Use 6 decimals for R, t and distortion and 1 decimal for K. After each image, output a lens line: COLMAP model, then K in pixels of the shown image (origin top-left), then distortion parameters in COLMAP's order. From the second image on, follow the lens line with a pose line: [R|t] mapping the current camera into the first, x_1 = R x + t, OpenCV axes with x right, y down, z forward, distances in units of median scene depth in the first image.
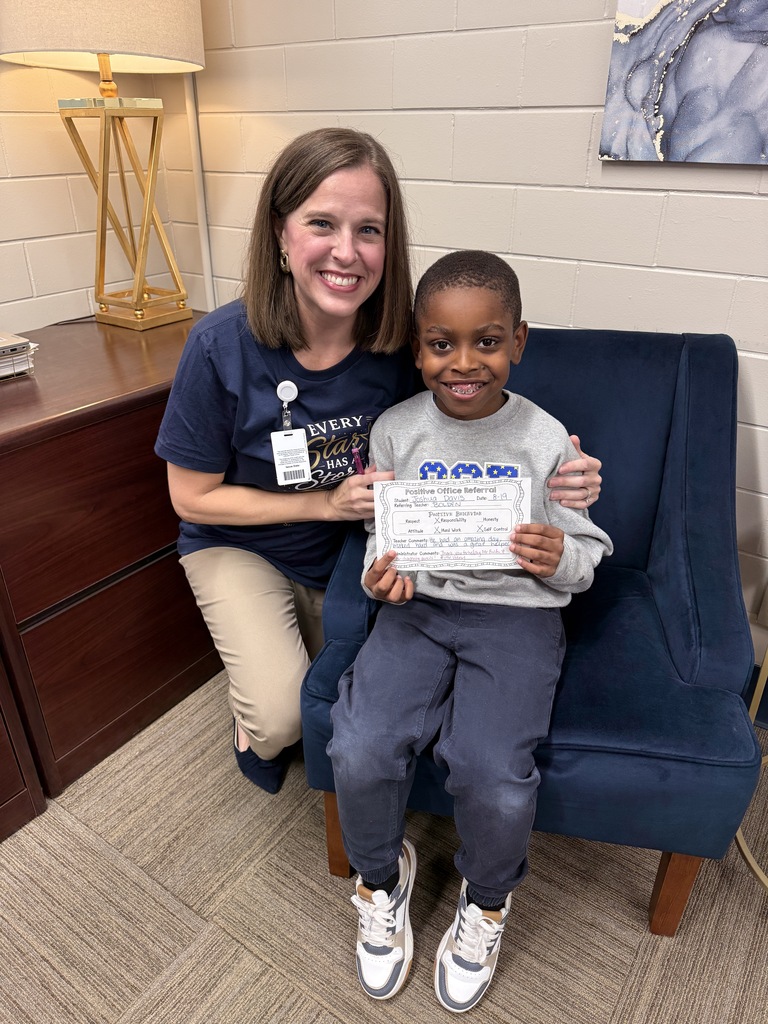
lens RADIAL K [[731.5, 0, 377.1], [0, 731.5, 512.1], [0, 0, 1]] dist [-0.001948, -0.002634]
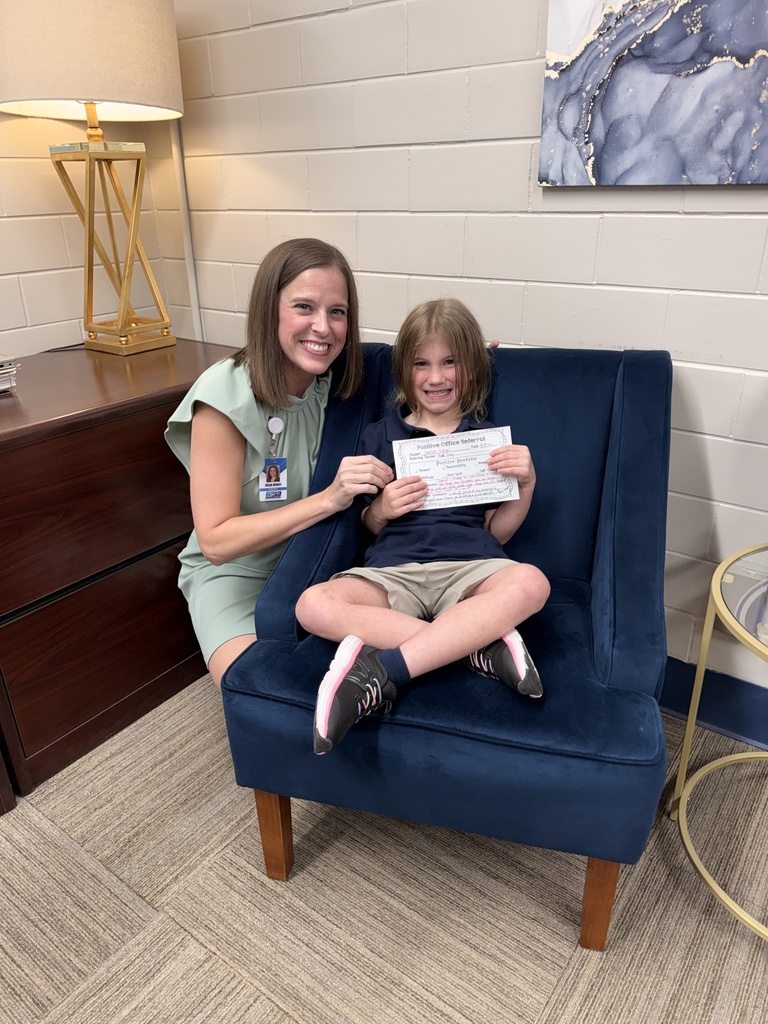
lens RADIAL K [[728.8, 0, 379.0], [0, 728.8, 511.7], [0, 0, 1]] dist [0.003085, -0.003612]
pose [[0.999441, -0.005098, -0.033028, 0.108957], [0.003122, 0.998216, -0.059618, 0.057935], [0.033273, 0.059481, 0.997675, -0.044084]]
